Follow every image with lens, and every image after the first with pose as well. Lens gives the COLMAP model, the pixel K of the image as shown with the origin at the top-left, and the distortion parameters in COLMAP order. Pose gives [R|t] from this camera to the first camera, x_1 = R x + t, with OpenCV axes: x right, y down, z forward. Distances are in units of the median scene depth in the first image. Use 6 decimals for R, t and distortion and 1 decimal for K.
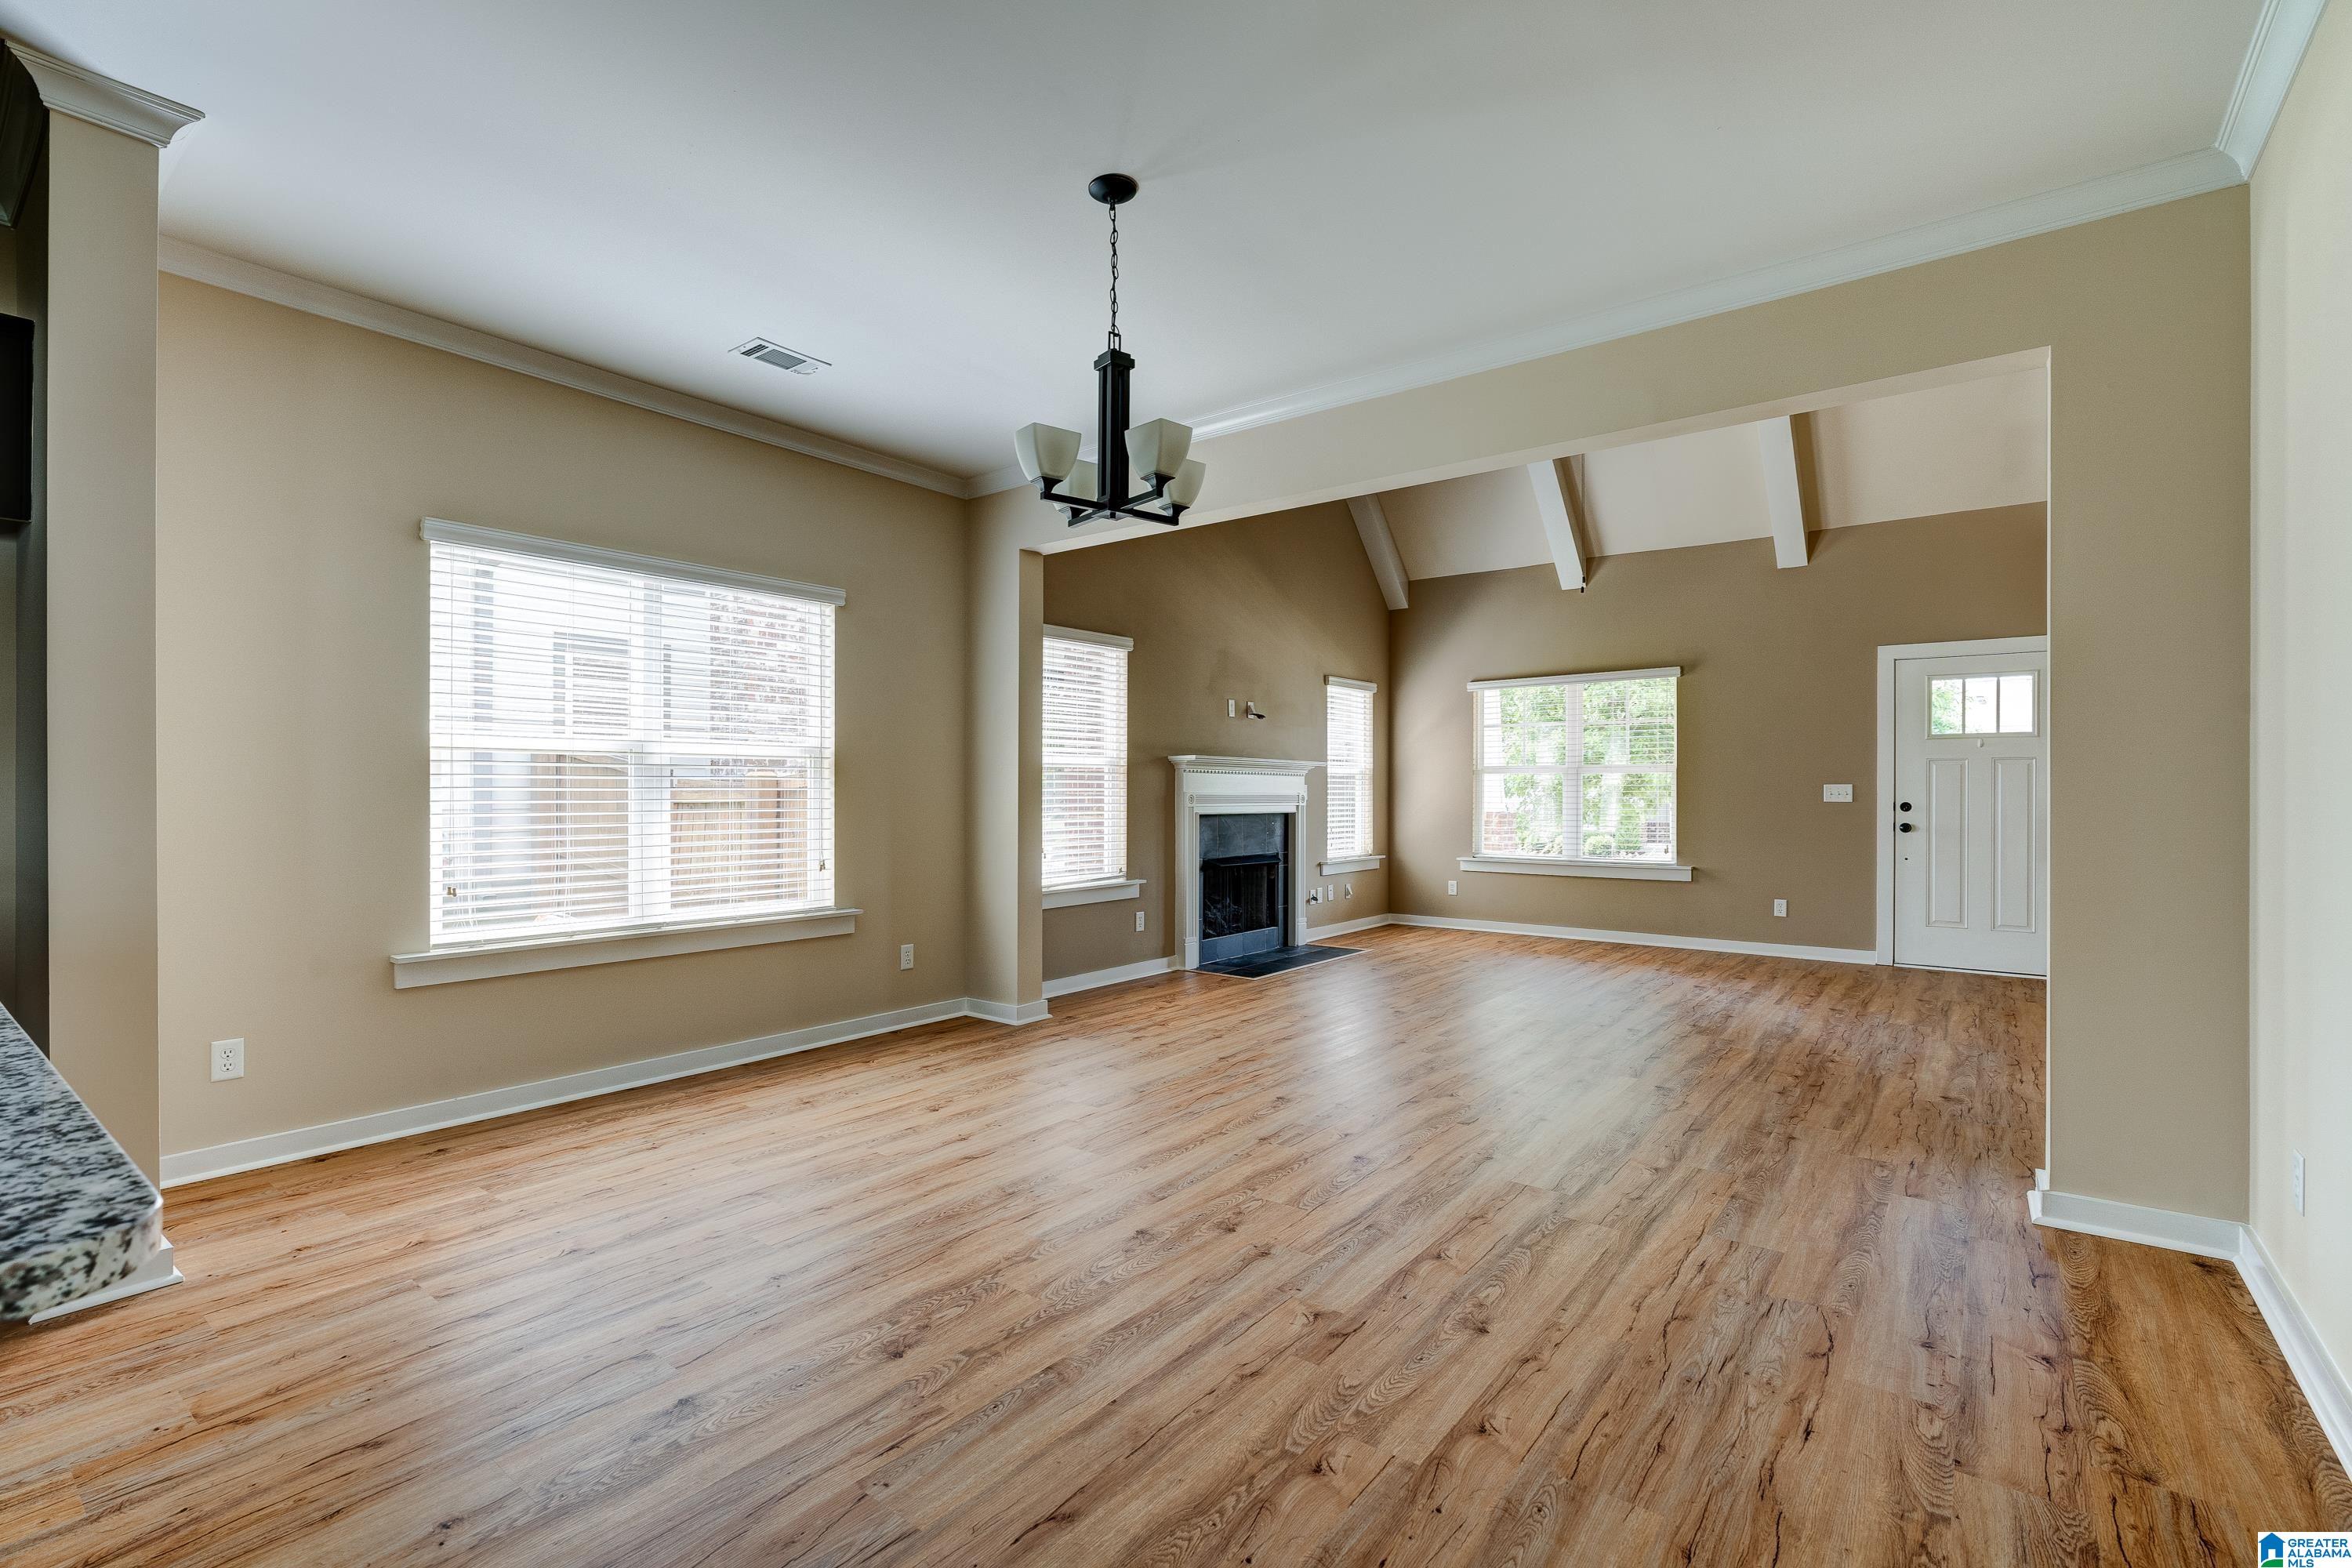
lens RADIAL K [[1070.2, 0, 1167.3], [0, 1070.2, 790.4], [0, 0, 1]] dist [-0.003822, -0.000642]
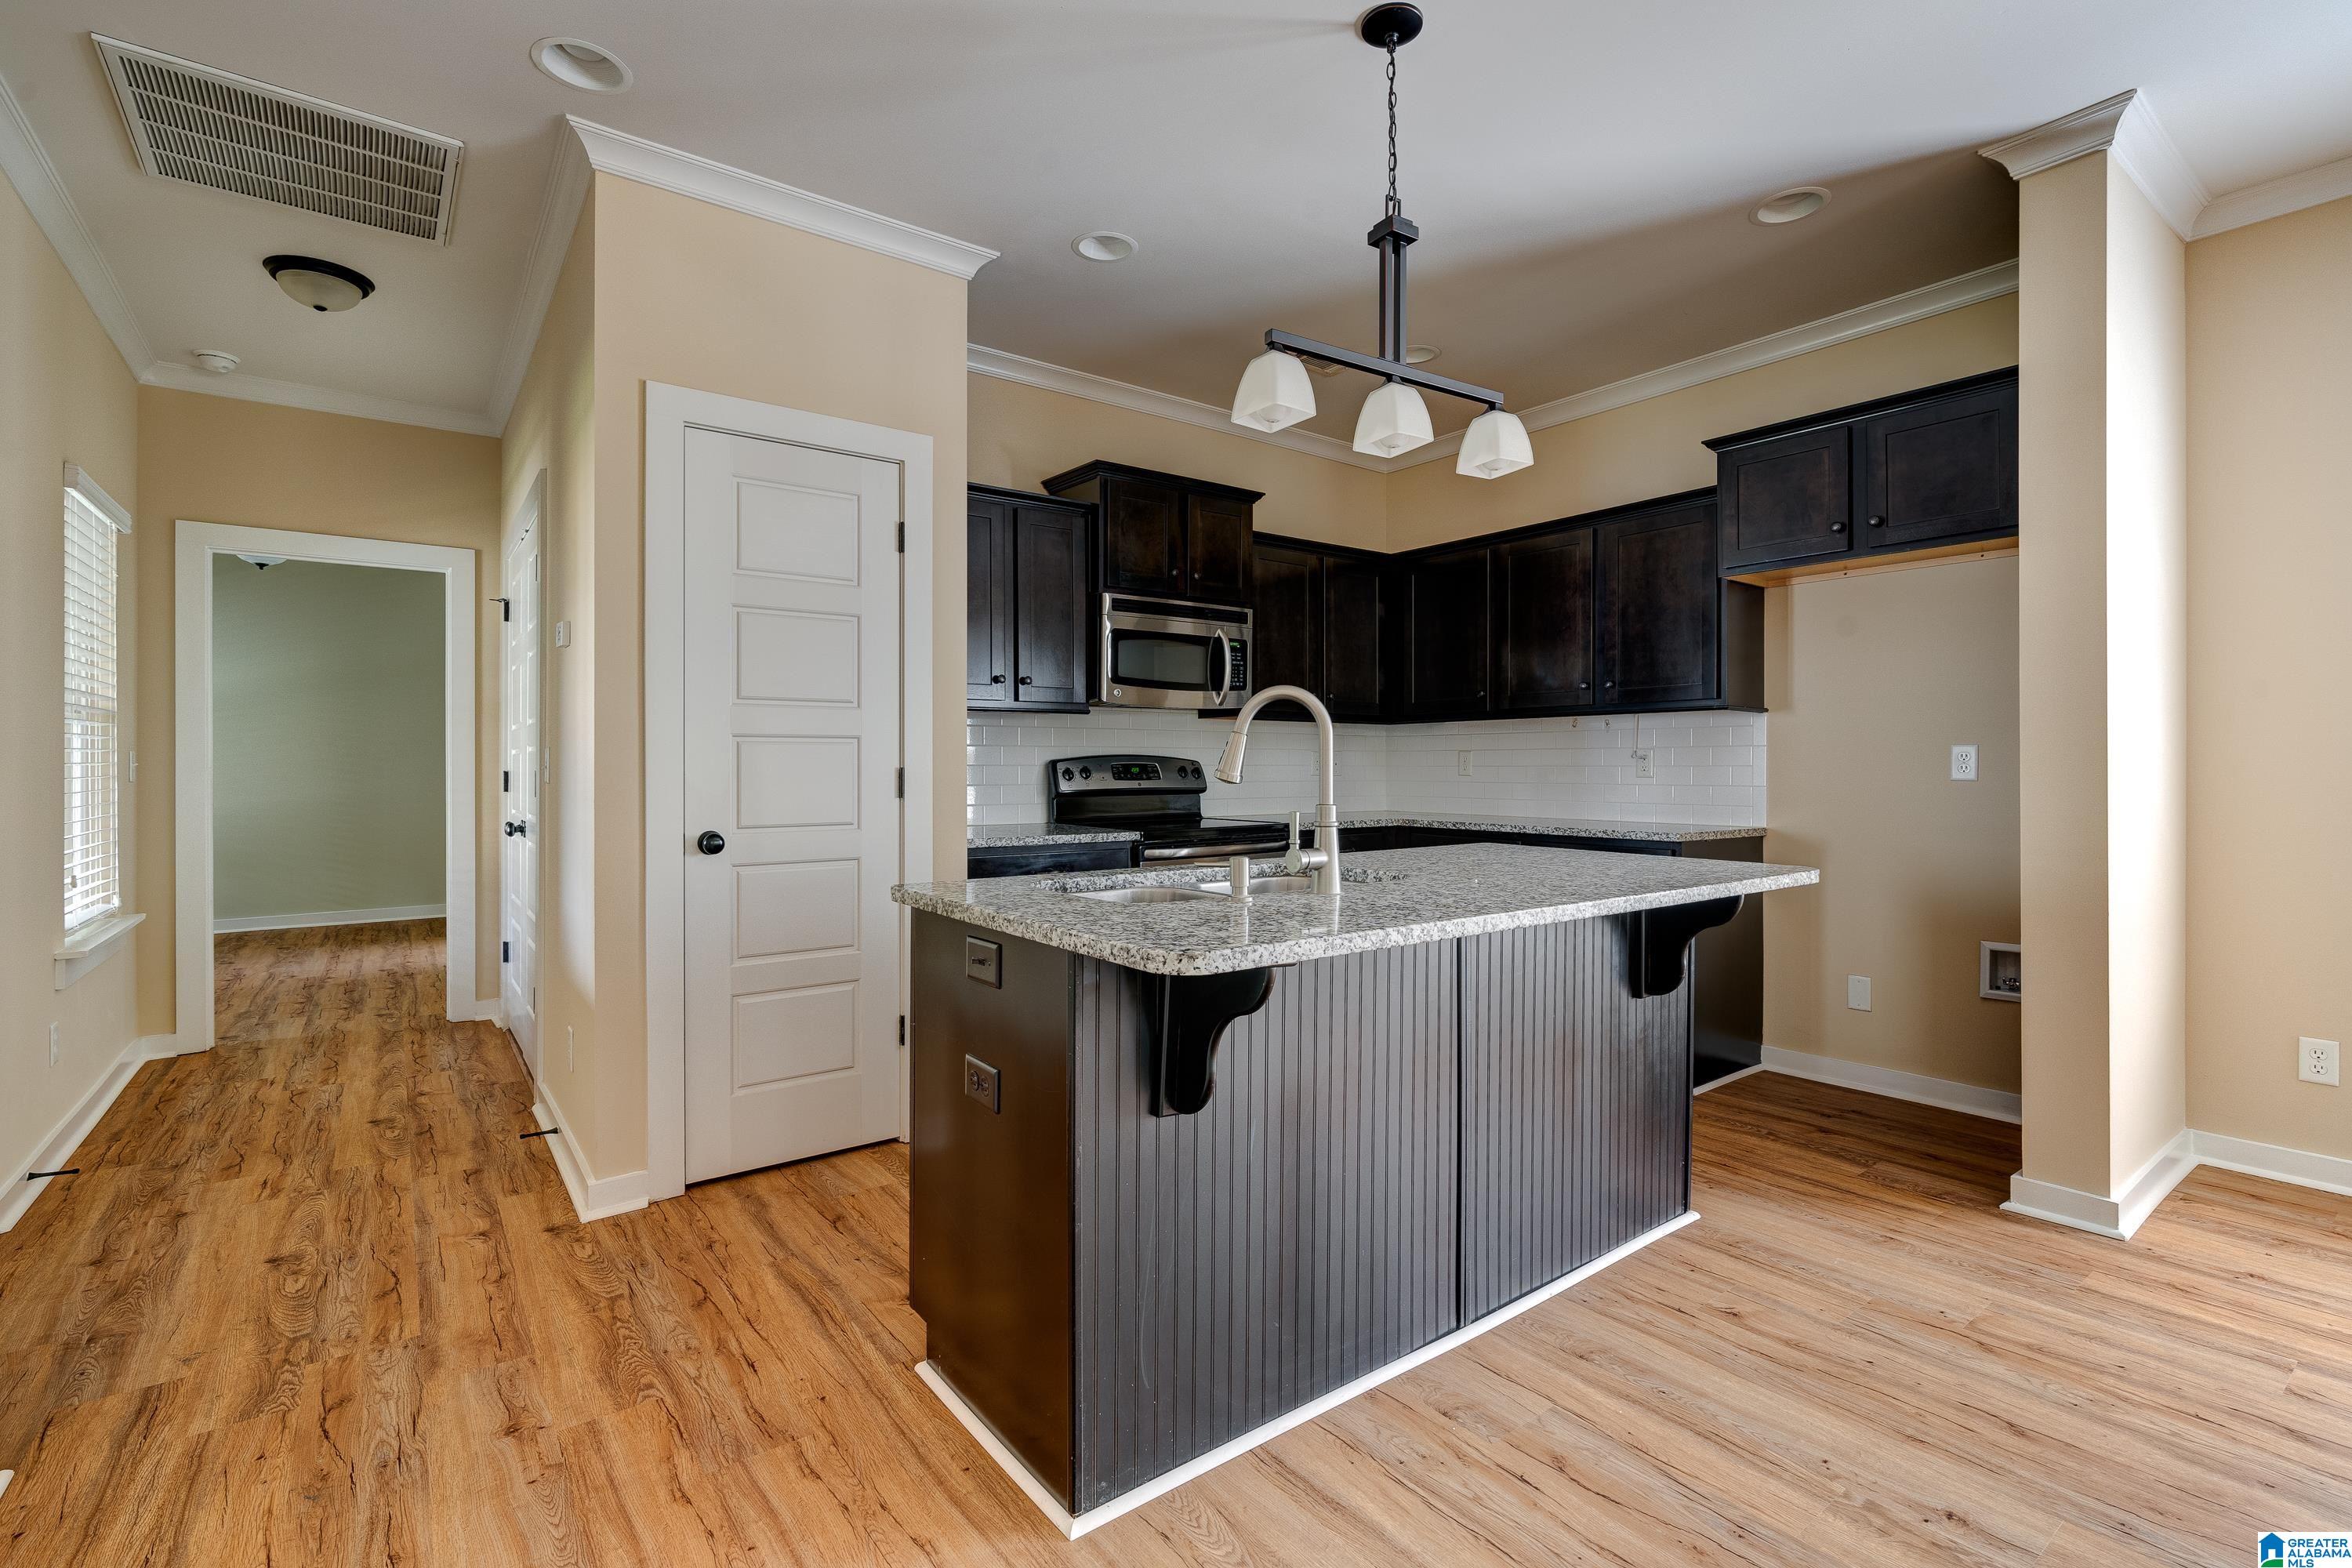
lens RADIAL K [[1073.9, 0, 1180.2], [0, 1073.9, 766.5], [0, 0, 1]] dist [-0.000027, -0.000637]
pose [[-0.283855, -0.000748, -0.958867, 0.649650], [0.004608, 0.999987, -0.002144, 0.003975], [0.958856, -0.005027, -0.283848, 0.846283]]
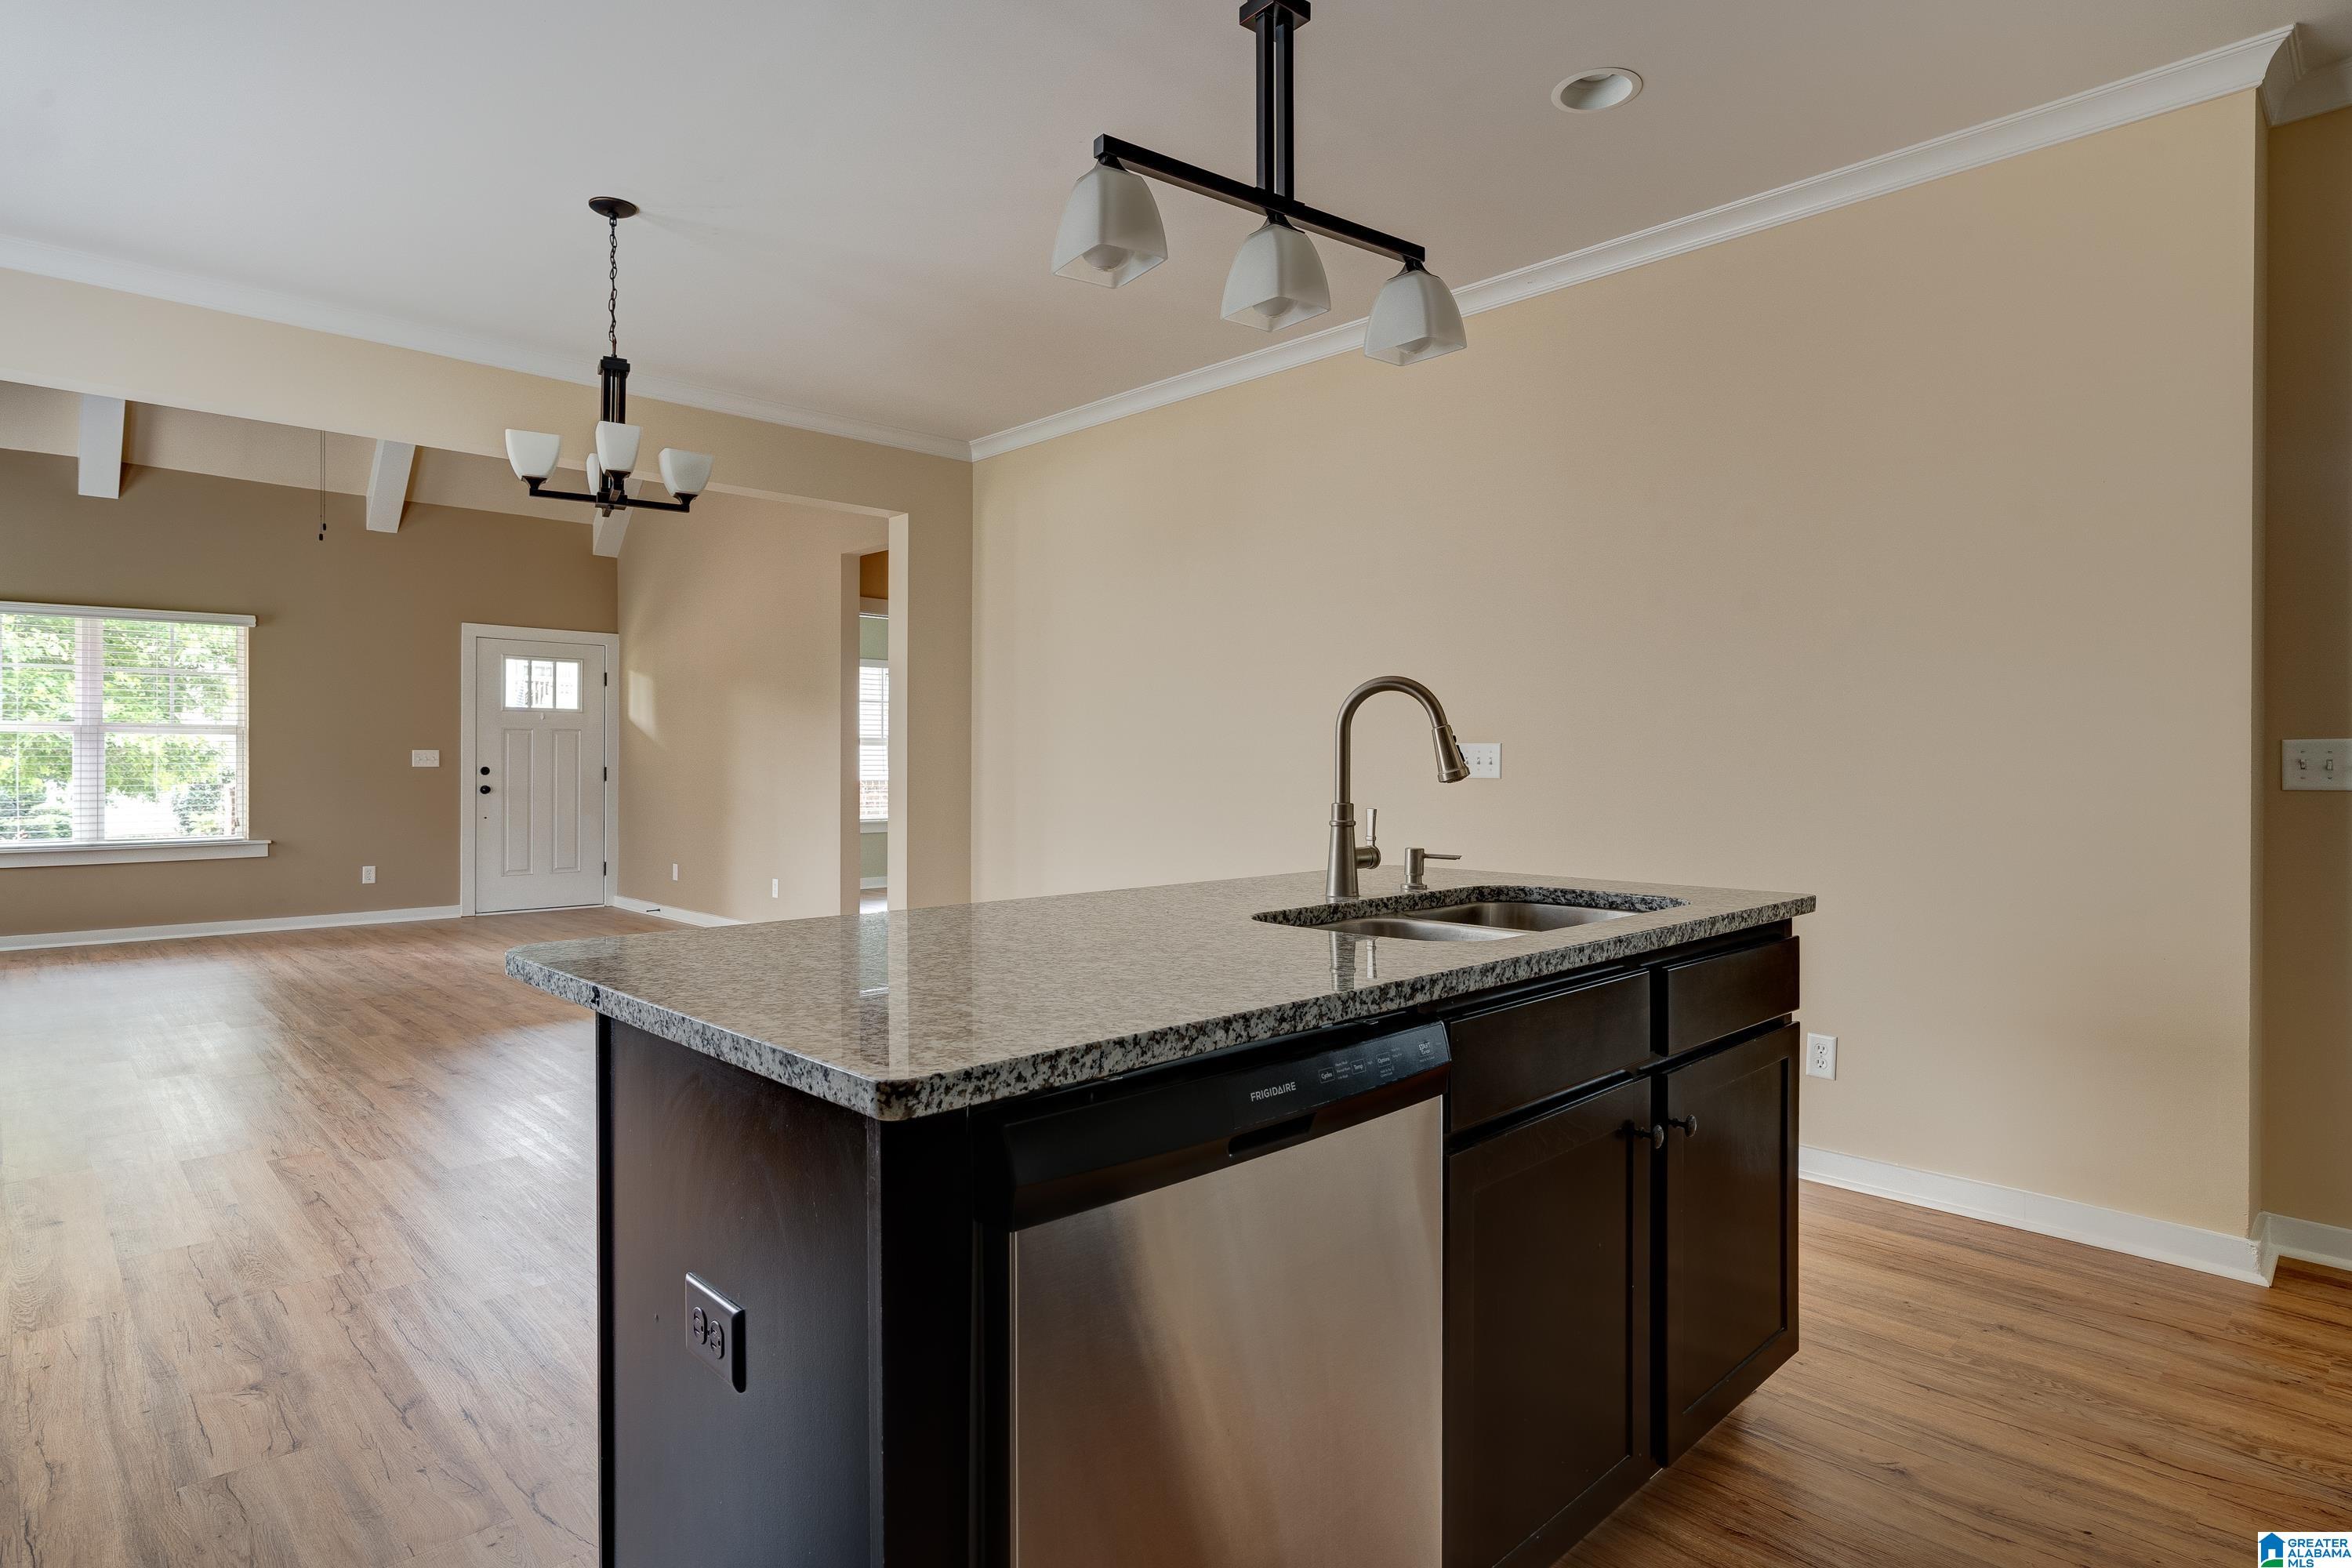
lens RADIAL K [[1259.1, 0, 1176.6], [0, 1259.1, 773.0], [0, 0, 1]] dist [-0.001602, -0.000239]
pose [[0.146355, -0.009387, 0.989188, -0.470591], [-0.004284, 0.999940, 0.010122, 0.001039], [-0.989223, -0.005719, 0.146306, 0.093840]]
